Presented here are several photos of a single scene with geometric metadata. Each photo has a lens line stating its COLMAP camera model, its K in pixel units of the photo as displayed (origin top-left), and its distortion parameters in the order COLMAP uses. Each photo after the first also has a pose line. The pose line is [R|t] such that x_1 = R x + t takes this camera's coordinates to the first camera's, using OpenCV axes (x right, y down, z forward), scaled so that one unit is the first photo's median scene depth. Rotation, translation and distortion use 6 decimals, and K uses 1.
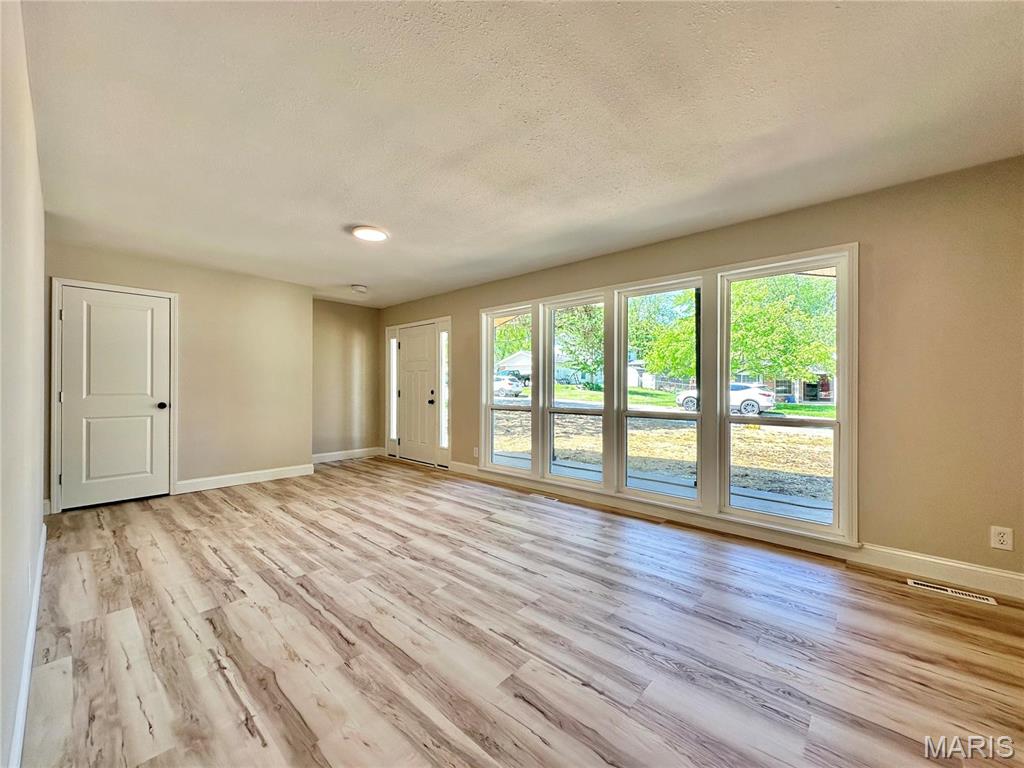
lens RADIAL K [[410.5, 0, 512.0], [0, 410.5, 384.0], [0, 0, 1]] dist [0.014514, -0.000104]
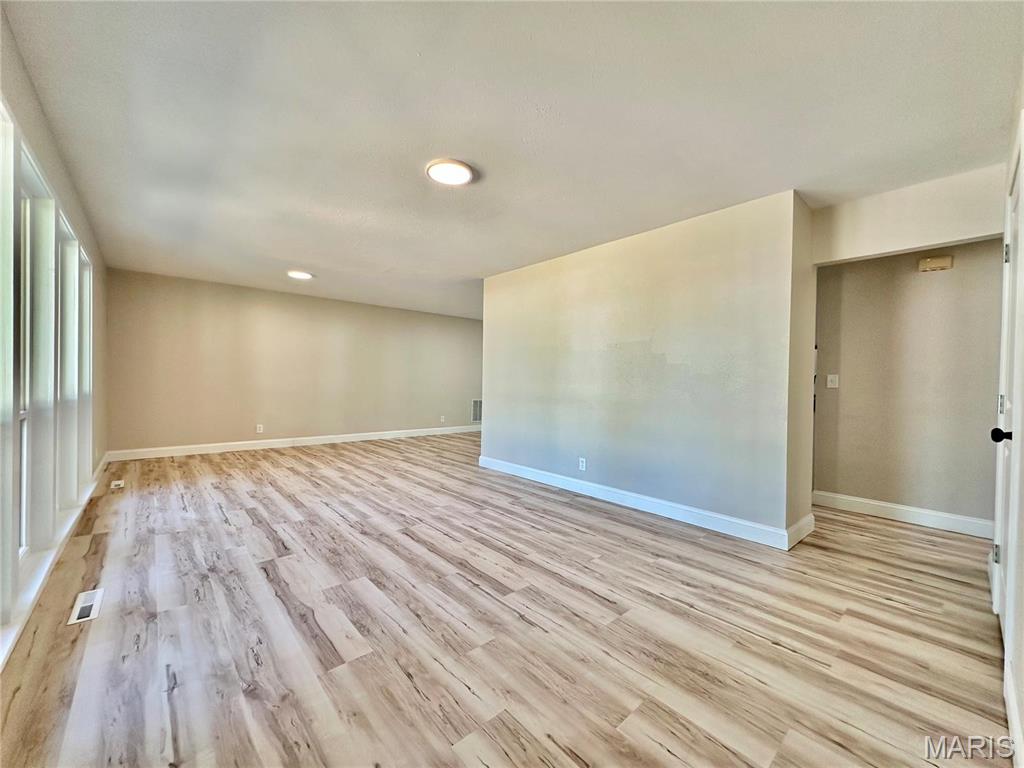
lens RADIAL K [[410.5, 0, 512.0], [0, 410.5, 384.0], [0, 0, 1]] dist [0.014514, -0.000104]
pose [[-0.993796, -0.020272, 0.109353, -0.641183], [-0.019788, 0.999789, 0.005504, 0.021247], [-0.109441, 0.003306, -0.993988, 2.037550]]
